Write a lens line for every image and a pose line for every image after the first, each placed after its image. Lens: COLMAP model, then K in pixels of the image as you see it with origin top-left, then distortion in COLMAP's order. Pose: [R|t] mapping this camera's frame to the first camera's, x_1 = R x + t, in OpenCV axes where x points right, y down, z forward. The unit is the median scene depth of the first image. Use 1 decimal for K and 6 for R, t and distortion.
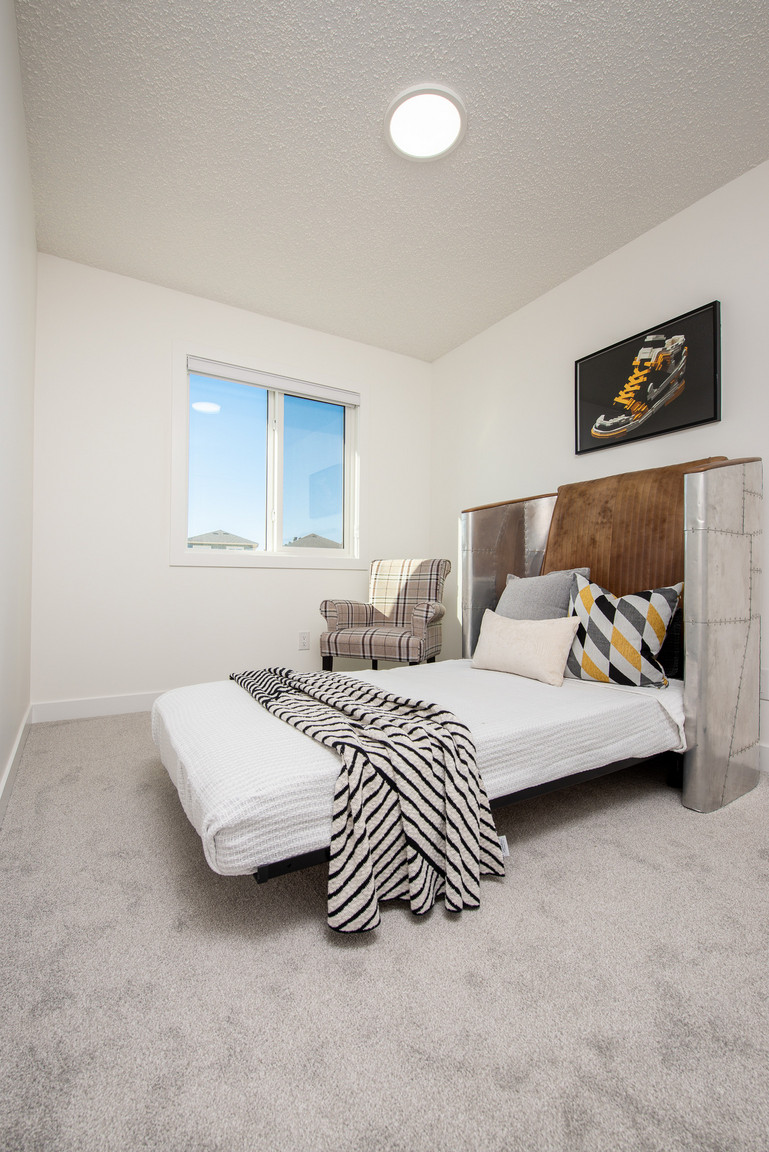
lens RADIAL K [[503.9, 0, 390.3], [0, 503.9, 577.6], [0, 0, 1]] dist [0.001012, 0.000017]
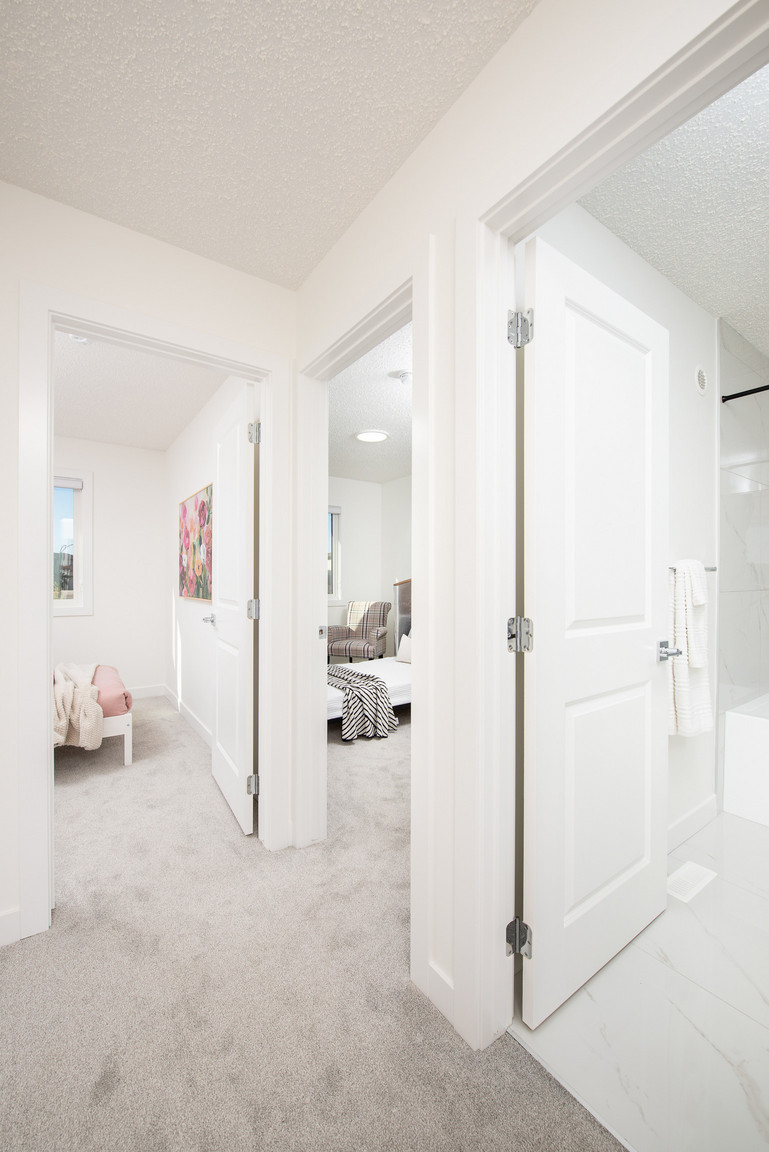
lens RADIAL K [[449.3, 0, 380.6], [0, 449.3, 578.0], [0, 0, 1]] dist [-0.000874, -0.000012]
pose [[0.998700, -0.007093, 0.050470, -0.007257], [0.006823, 0.999961, 0.005526, -0.377288], [-0.050508, -0.005174, 0.998710, -1.830410]]
